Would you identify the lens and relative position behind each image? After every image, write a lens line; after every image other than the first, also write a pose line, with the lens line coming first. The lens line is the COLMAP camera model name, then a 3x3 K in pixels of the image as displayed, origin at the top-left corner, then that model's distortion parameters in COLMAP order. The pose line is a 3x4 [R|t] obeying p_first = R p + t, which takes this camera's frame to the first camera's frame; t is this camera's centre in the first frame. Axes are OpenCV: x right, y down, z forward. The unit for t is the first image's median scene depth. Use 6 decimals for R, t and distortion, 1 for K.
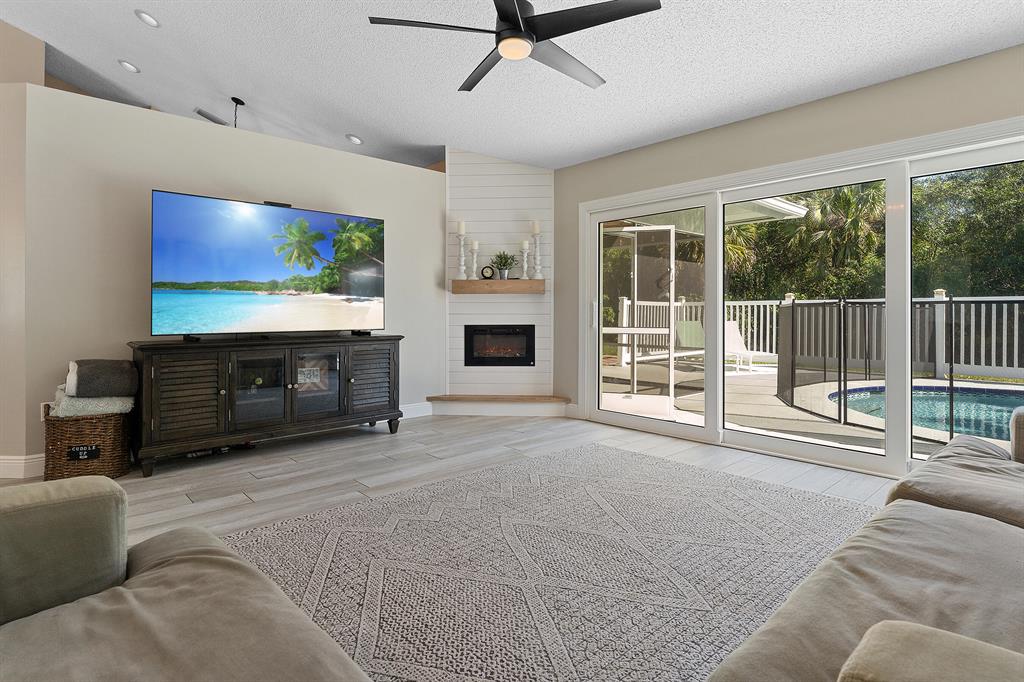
lens RADIAL K [[520.9, 0, 512.0], [0, 520.9, 341.0], [0, 0, 1]] dist [0.022567, -0.000478]
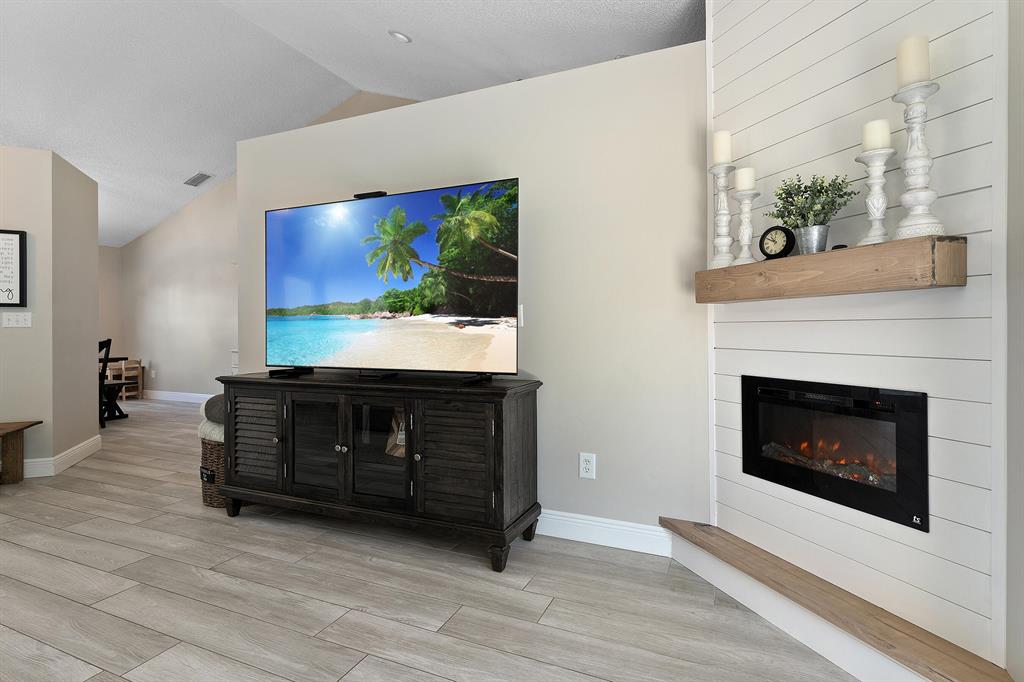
lens RADIAL K [[520.9, 0, 512.0], [0, 520.9, 341.0], [0, 0, 1]] dist [0.022567, -0.000478]
pose [[0.398110, 0.015758, -0.917202, 0.274513], [-0.051479, 0.998661, -0.005187, -0.057486], [0.915892, 0.049281, 0.398388, 0.807812]]
